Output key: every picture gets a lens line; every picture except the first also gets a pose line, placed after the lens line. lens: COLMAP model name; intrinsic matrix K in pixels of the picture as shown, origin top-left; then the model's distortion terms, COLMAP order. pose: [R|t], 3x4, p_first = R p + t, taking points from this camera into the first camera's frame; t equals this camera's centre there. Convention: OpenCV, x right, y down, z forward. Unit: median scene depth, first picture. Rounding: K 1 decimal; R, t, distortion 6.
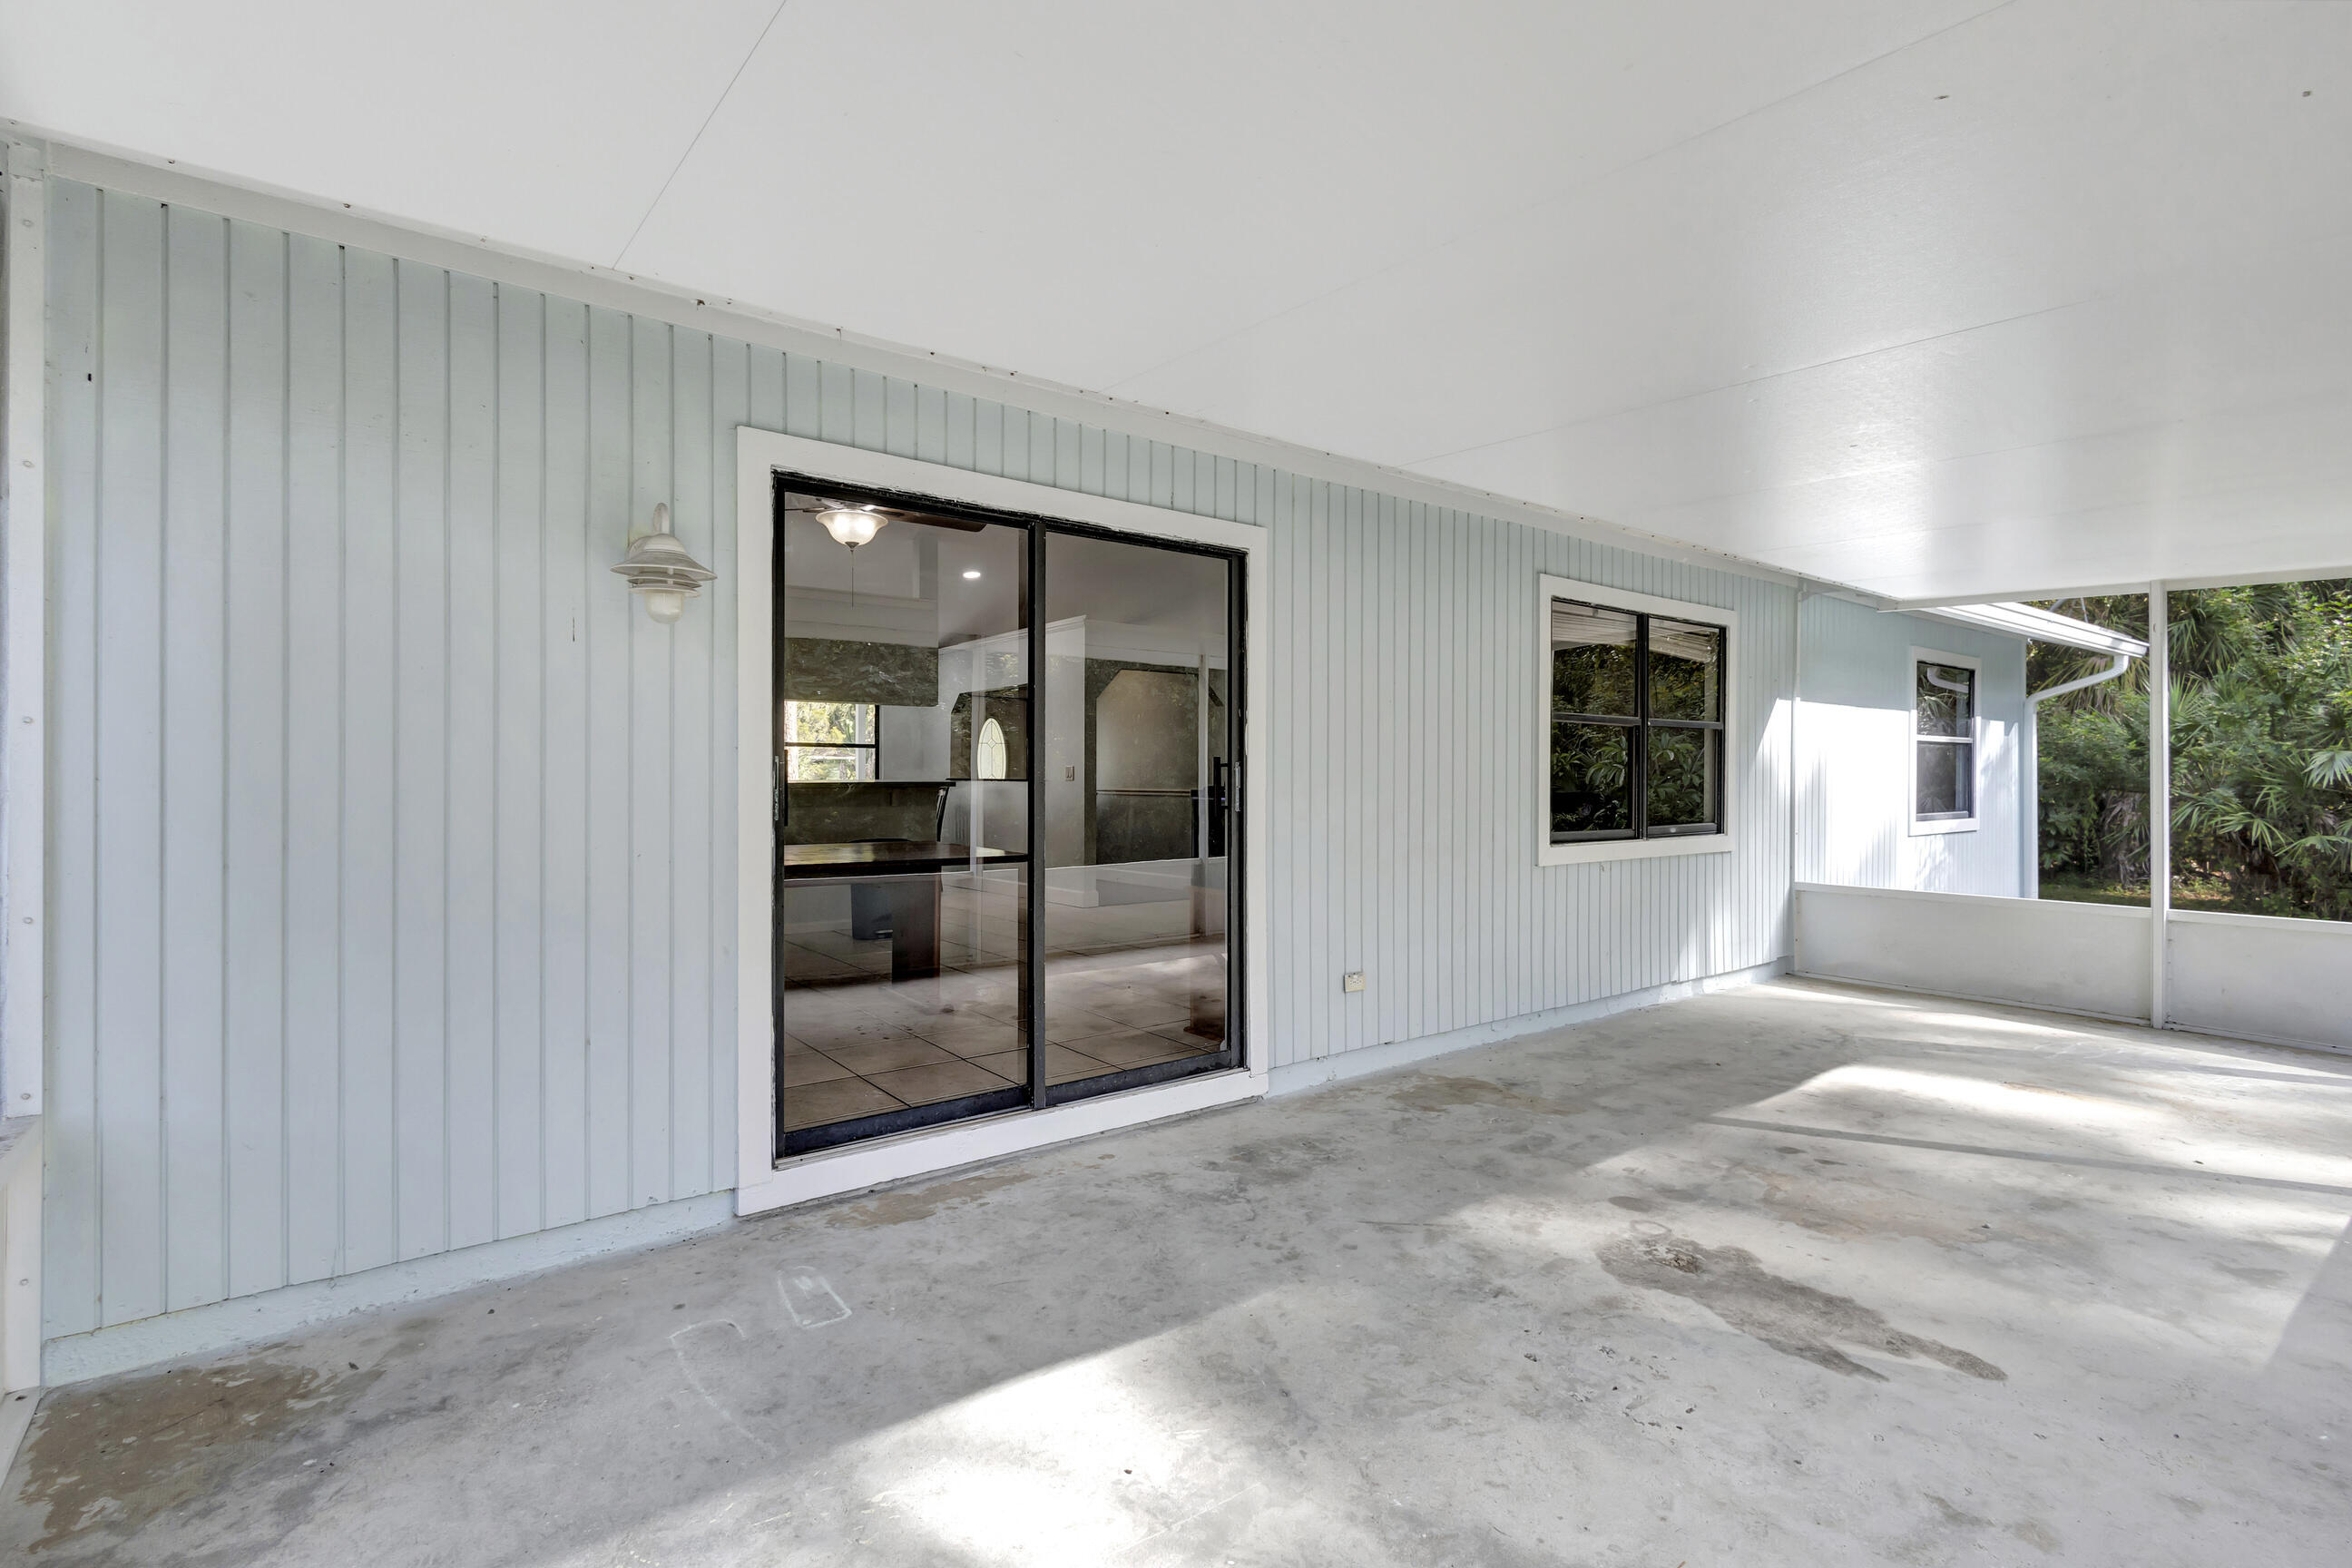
lens RADIAL K [[1082.6, 0, 1174.2], [0, 1082.6, 774.8], [0, 0, 1]] dist [0.003695, 0.000053]
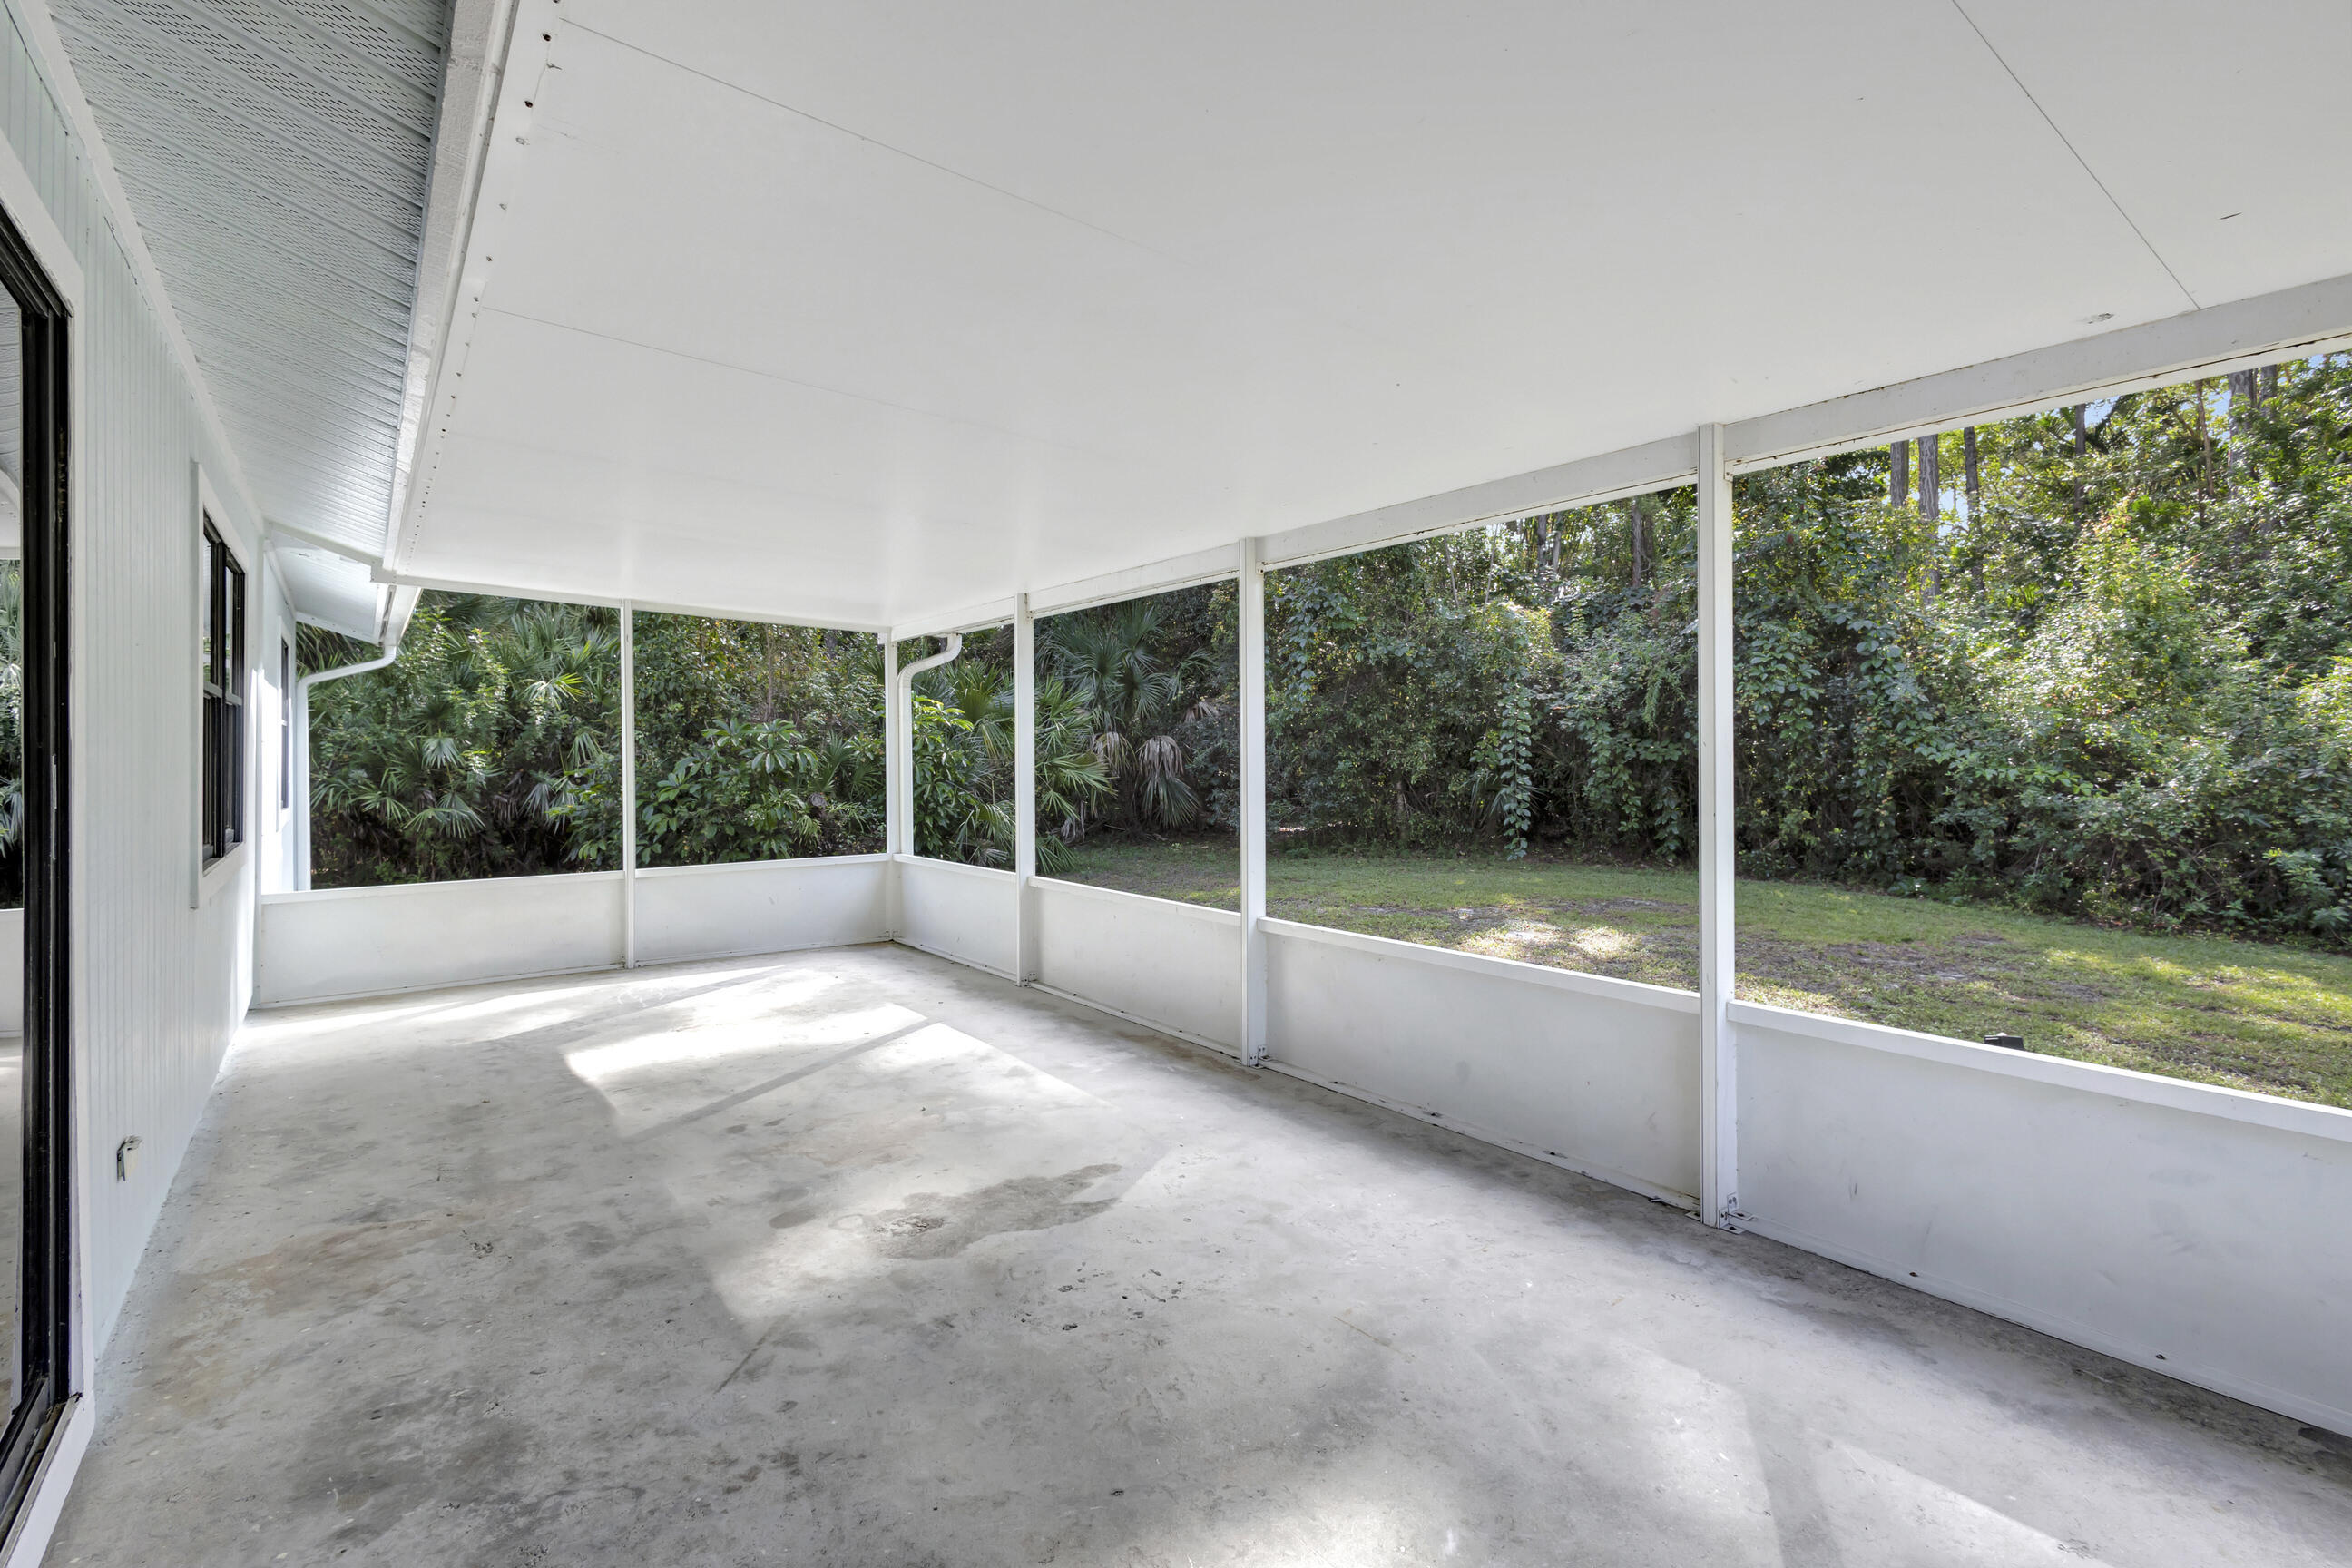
lens RADIAL K [[1105.9, 0, 1174.1], [0, 1105.9, 748.1], [0, 0, 1]] dist [0.009355, 0.000048]
pose [[0.006646, -0.000900, 0.999978, -0.492091], [0.009635, 0.999953, 0.000836, -0.009315], [-0.999931, 0.009630, 0.006654, 0.603404]]
